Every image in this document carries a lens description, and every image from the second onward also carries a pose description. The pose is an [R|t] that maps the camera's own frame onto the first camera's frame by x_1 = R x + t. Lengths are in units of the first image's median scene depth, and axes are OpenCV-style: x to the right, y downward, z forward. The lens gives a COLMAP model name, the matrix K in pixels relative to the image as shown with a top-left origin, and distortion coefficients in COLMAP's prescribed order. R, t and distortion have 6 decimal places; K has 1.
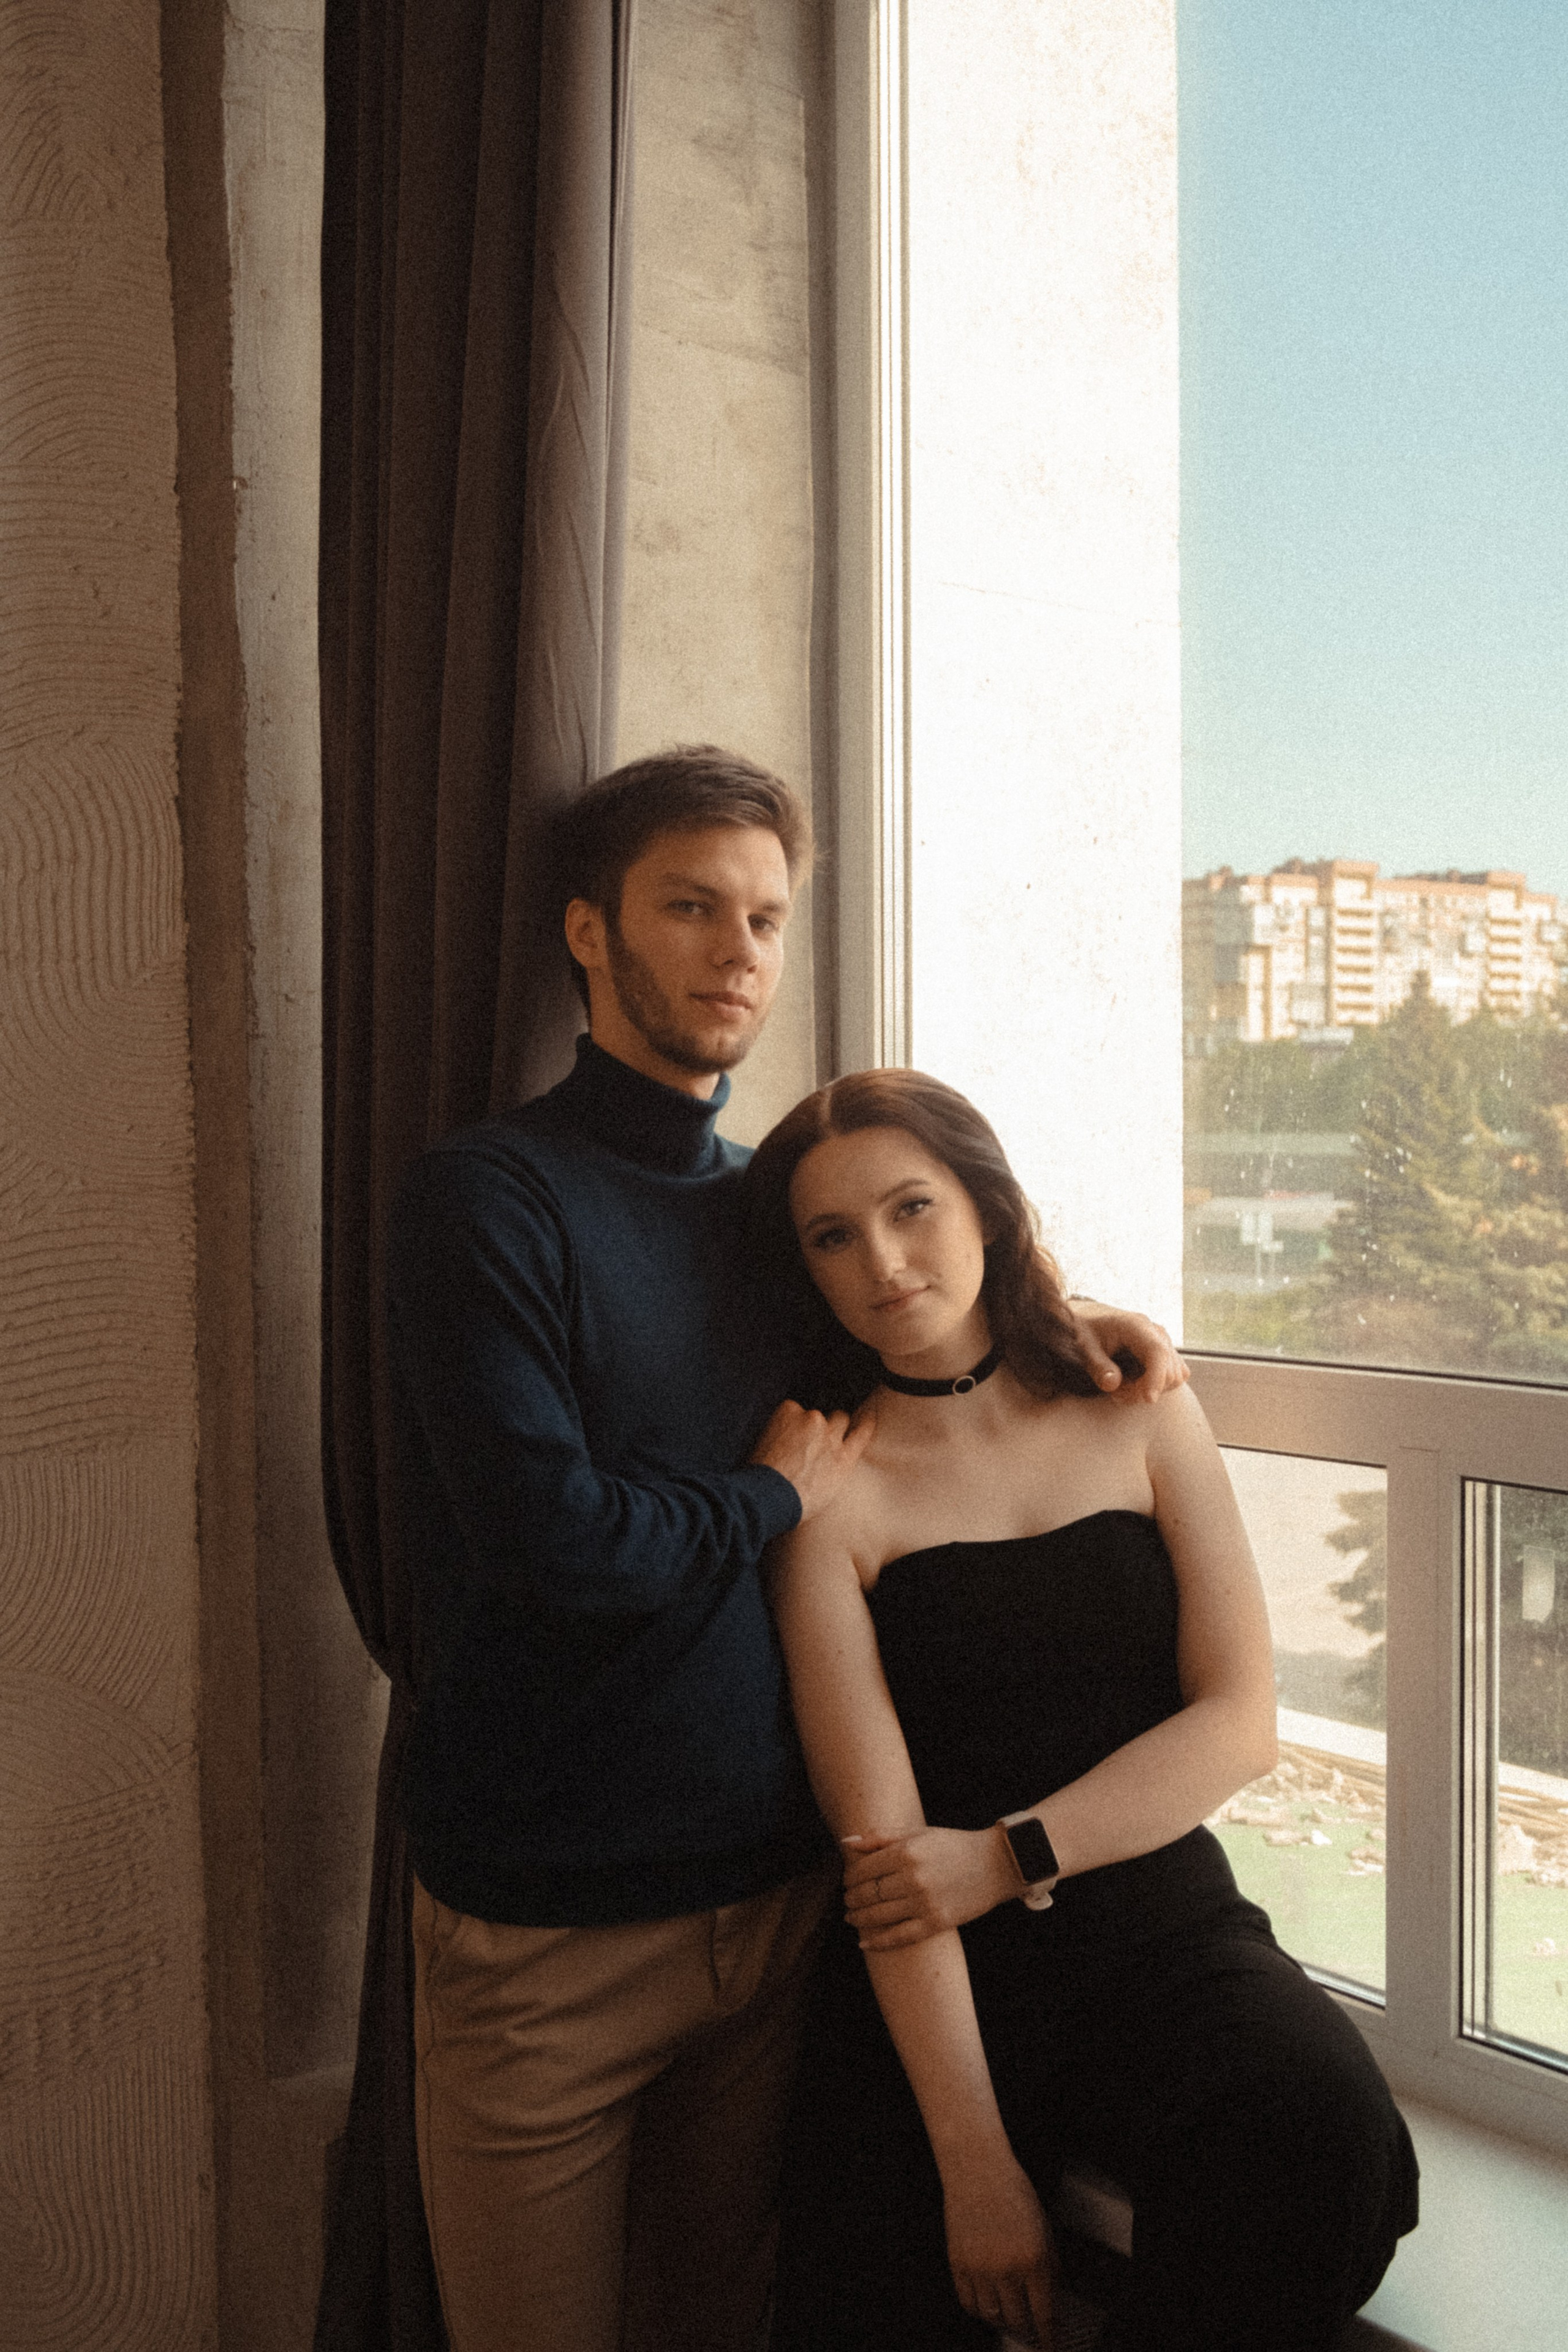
lens RADIAL K [[2186.7, 0, 784.0], [0, 2186.7, 1176.0], [0, 0, 1]] dist [-0.002401, 0.002677]
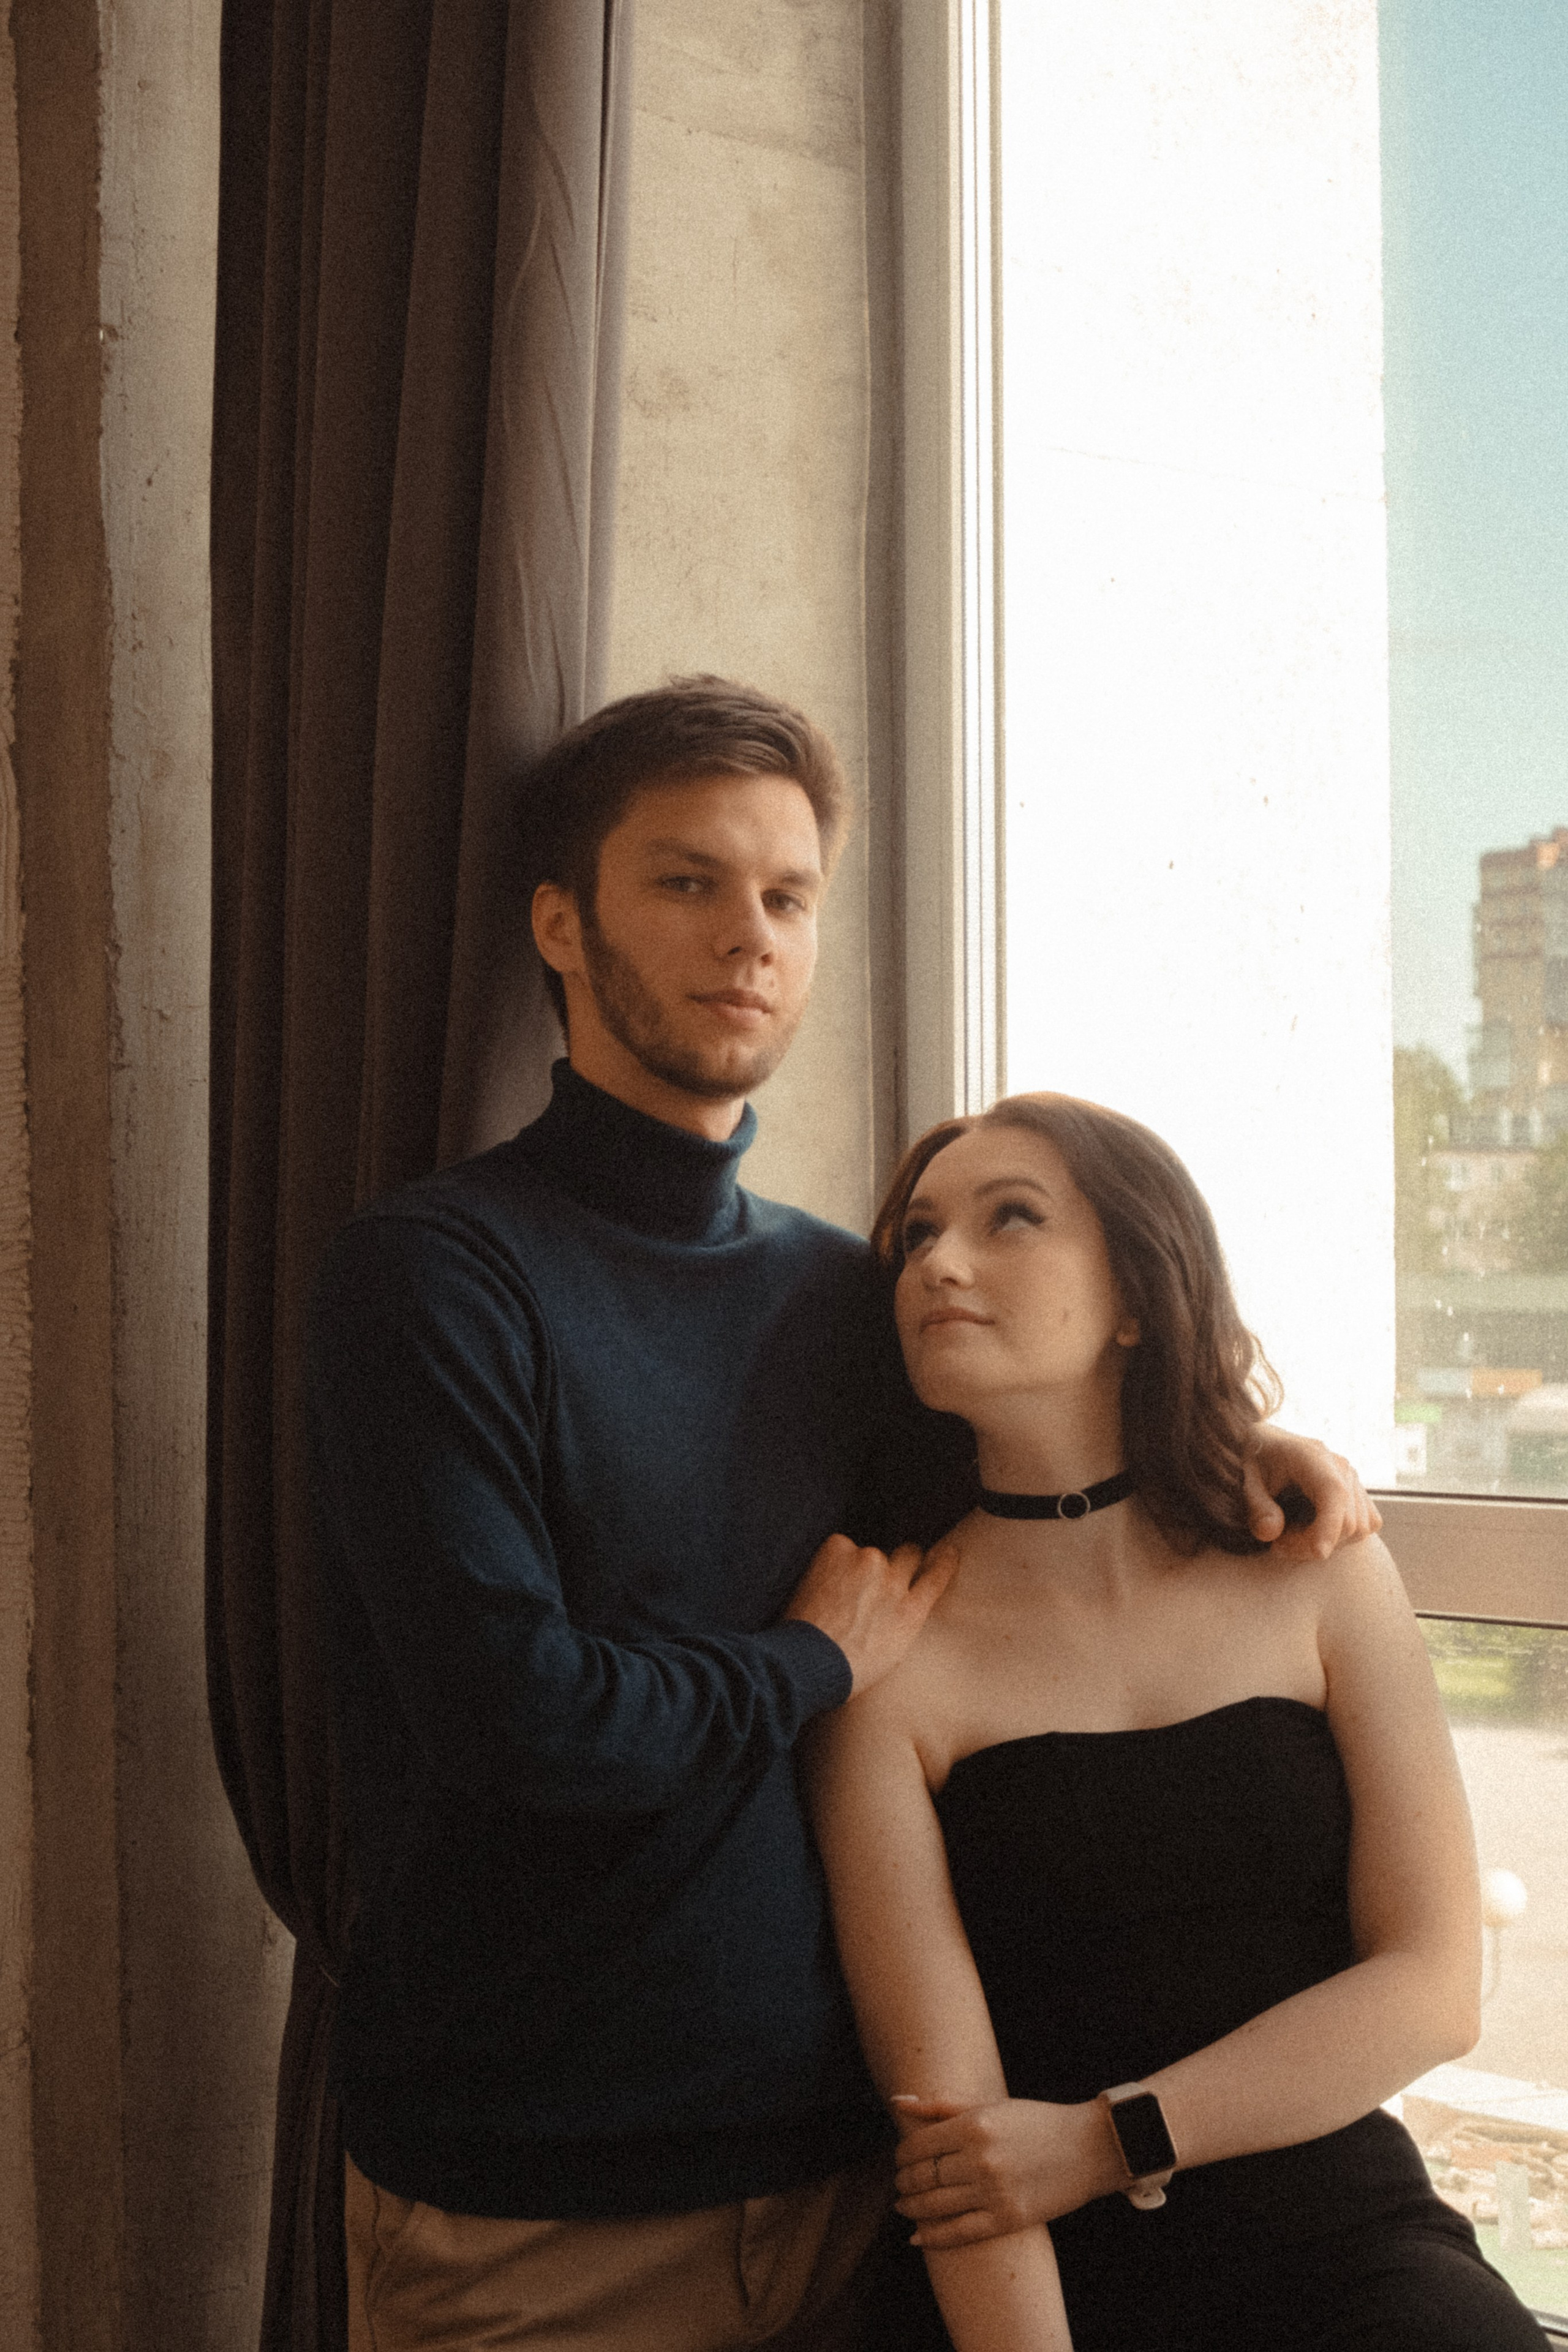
lens RADIAL K [[4565.0, 0, 784.0], [0, 4565.0, 1176.0], [0, 0, 1]] dist [0.720453, -11.262695]
pose [[0.999170, -0.000303, -0.040732, 0.049102], [-0.002373, 0.997840, -0.065641, 0.078076], [0.040664, 0.065683, 0.997012, -0.568474]]
